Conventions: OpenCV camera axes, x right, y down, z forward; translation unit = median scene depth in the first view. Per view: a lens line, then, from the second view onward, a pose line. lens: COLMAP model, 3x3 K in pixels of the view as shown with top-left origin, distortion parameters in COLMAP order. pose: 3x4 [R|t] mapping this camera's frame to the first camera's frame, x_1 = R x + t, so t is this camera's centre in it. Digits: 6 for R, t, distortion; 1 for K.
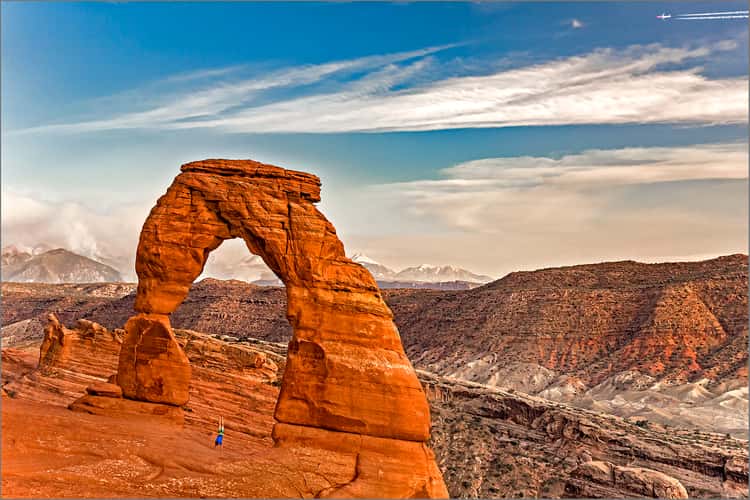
lens RADIAL K [[1200.2, 0, 409.3], [0, 1200.2, 264.9], [0, 0, 1]] dist [0.068308, 0.000000]
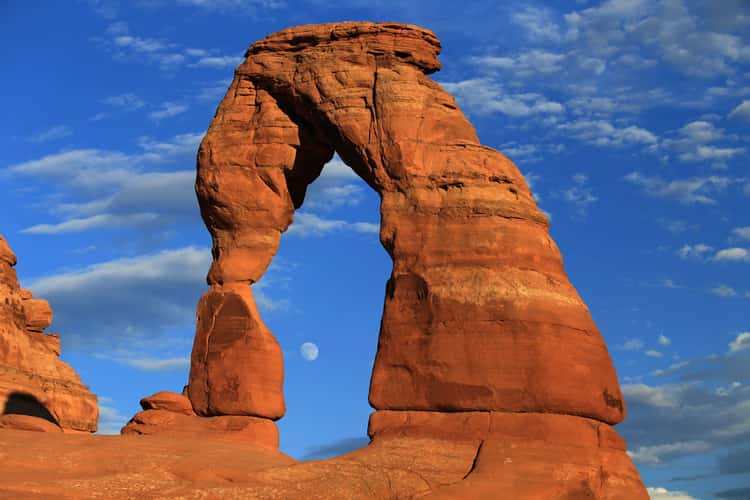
lens RADIAL K [[2037.0, 0, 376.5], [0, 2037.0, 251.5], [0, 0, 1]] dist [-0.148104, 0.000000]
pose [[0.886043, -0.138755, -0.442352, 0.362954], [0.056552, 0.979383, -0.193933, 0.251813], [0.460142, 0.146817, 0.875622, 0.070557]]
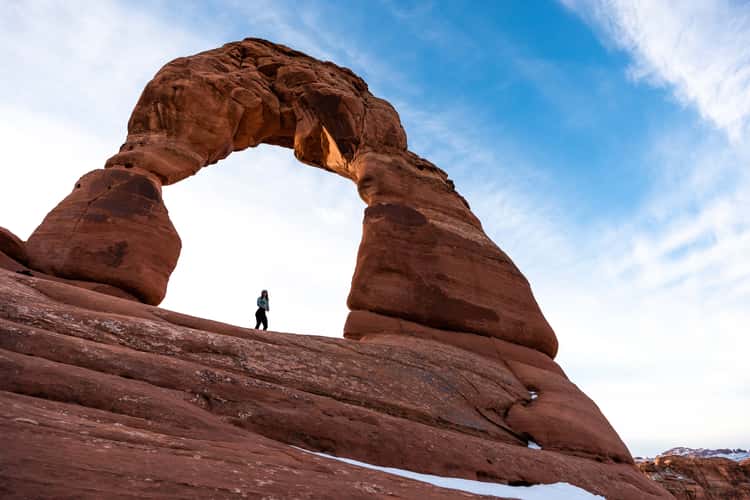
lens RADIAL K [[370.2, 0, 377.7], [0, 370.2, 246.5], [0, 0, 1]] dist [-0.011907, 0.003504]
pose [[0.892705, 0.210220, 0.398605, -0.174157], [0.046942, 0.836335, -0.546206, 0.199639], [-0.448191, 0.506312, 0.736732, 0.845900]]
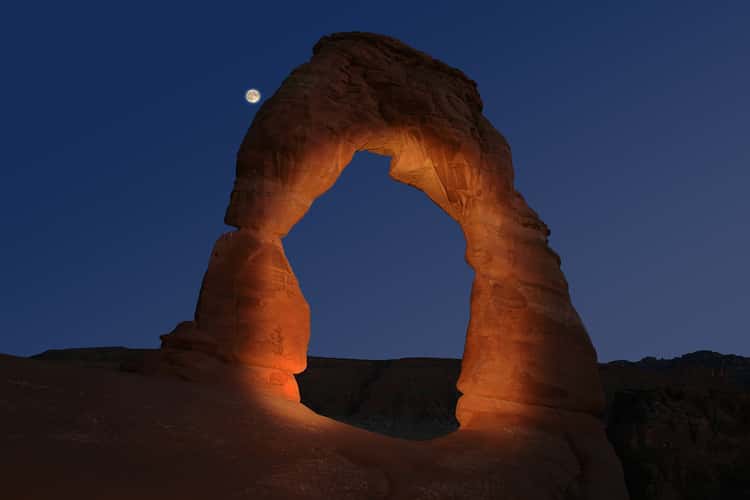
lens RADIAL K [[598.6, 0, 375.9], [0, 598.6, 253.4], [0, 0, 1]] dist [-0.036845, 0.001041]
pose [[0.826668, 0.131710, 0.547058, -0.353255], [-0.037963, 0.983059, -0.179316, 0.113313], [-0.561408, 0.127466, 0.817663, 0.726034]]
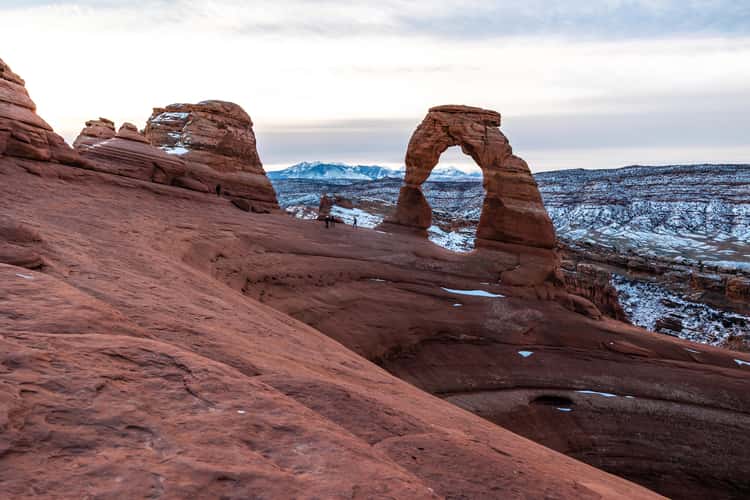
lens RADIAL K [[527.3, 0, 374.2], [0, 527.3, 250.2], [0, 0, 1]] dist [0.006104, 0.000400]
pose [[0.983105, 0.025465, -0.181264, -0.117786], [0.001884, 0.988815, 0.149135, 0.018923], [0.183034, -0.146957, 0.972061, 0.102375]]
